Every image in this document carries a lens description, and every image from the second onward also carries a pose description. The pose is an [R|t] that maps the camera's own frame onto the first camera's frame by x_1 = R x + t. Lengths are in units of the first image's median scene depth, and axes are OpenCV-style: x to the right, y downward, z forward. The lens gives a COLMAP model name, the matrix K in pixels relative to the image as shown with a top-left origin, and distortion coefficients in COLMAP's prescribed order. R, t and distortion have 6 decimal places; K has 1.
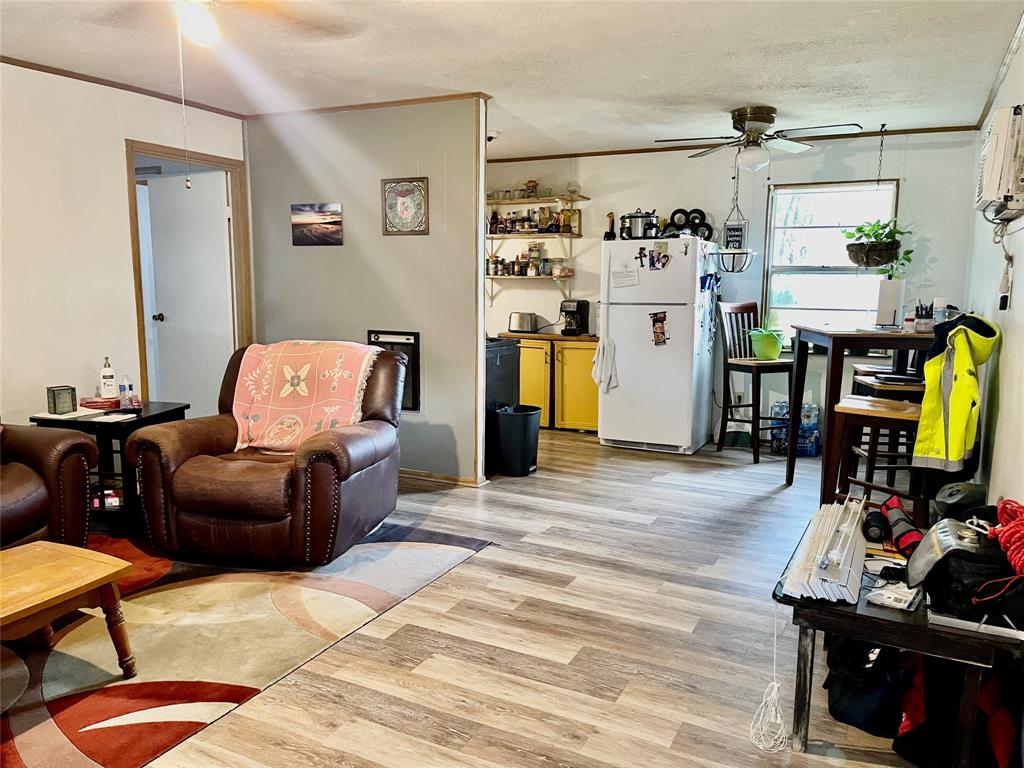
lens RADIAL K [[772.0, 0, 520.2], [0, 772.0, 386.8], [0, 0, 1]] dist [0.056130, -0.077949]
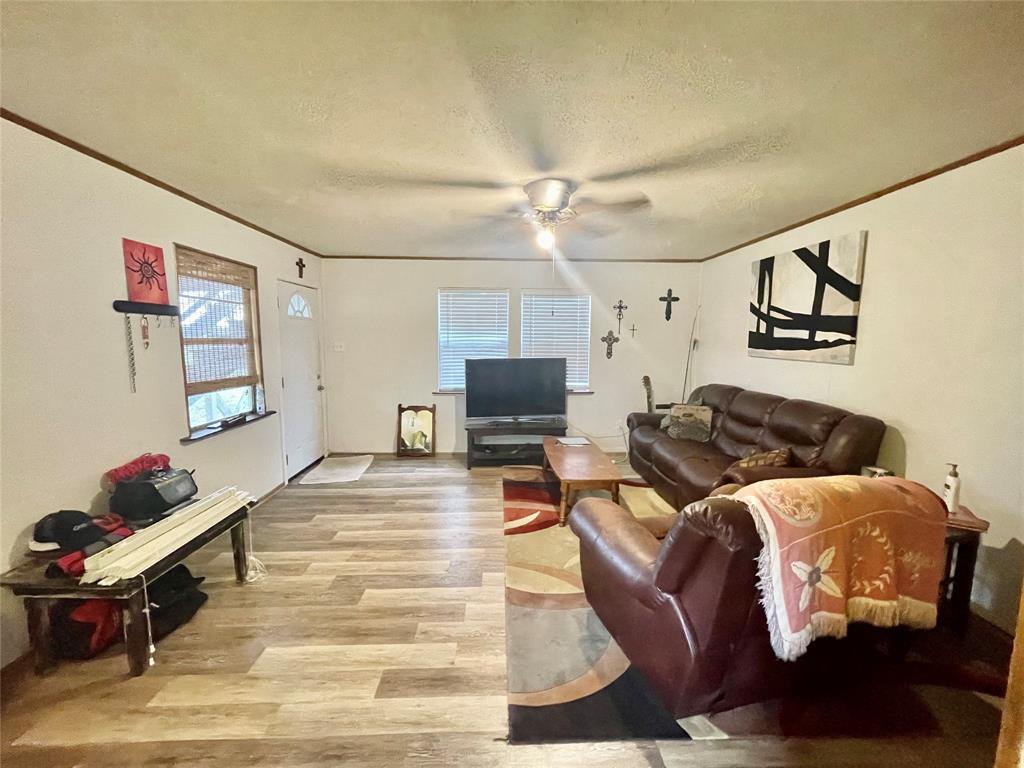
lens RADIAL K [[413.8, 0, 511.0], [0, 413.8, 383.7], [0, 0, 1]] dist [-0.002950, -0.000555]
pose [[-0.884906, 0.034735, -0.464472, 0.122010], [-0.082867, 0.969565, 0.230384, -0.199289], [0.458338, 0.242358, -0.855096, 1.200181]]
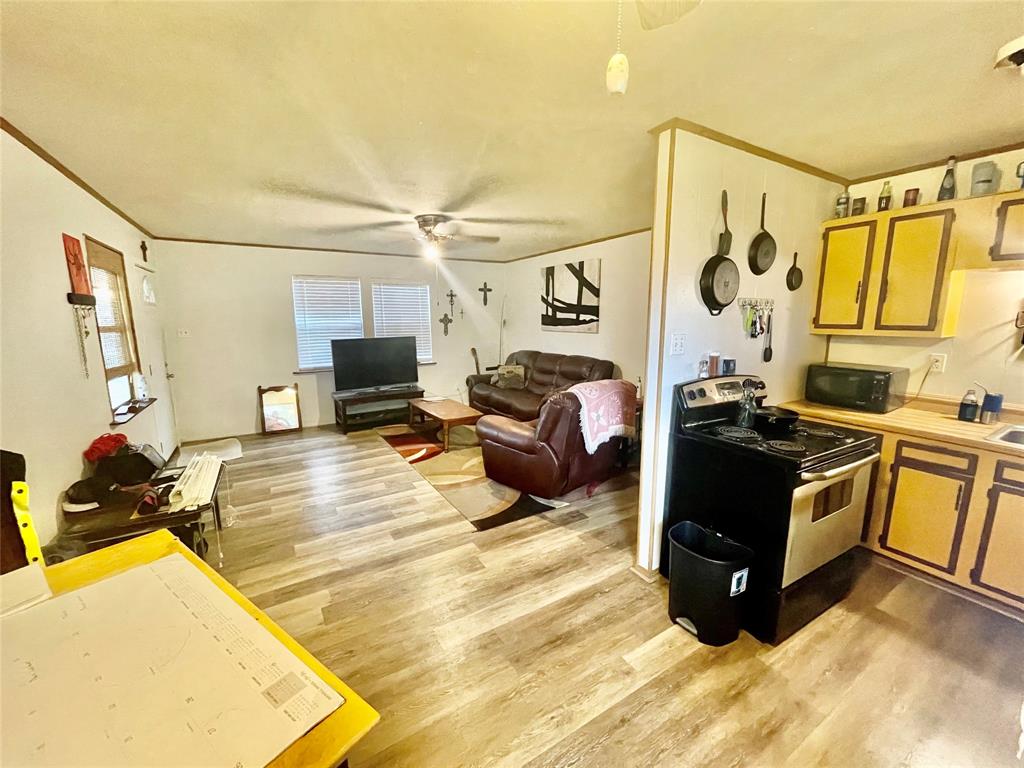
lens RADIAL K [[413.8, 0, 510.8], [0, 413.8, 385.8], [0, 0, 1]] dist [-0.002950, -0.000555]
pose [[-0.543191, 0.129266, -0.829599, 0.496943], [-0.120104, 0.965952, 0.229152, -0.219097], [0.830974, 0.224112, -0.509171, 1.316632]]
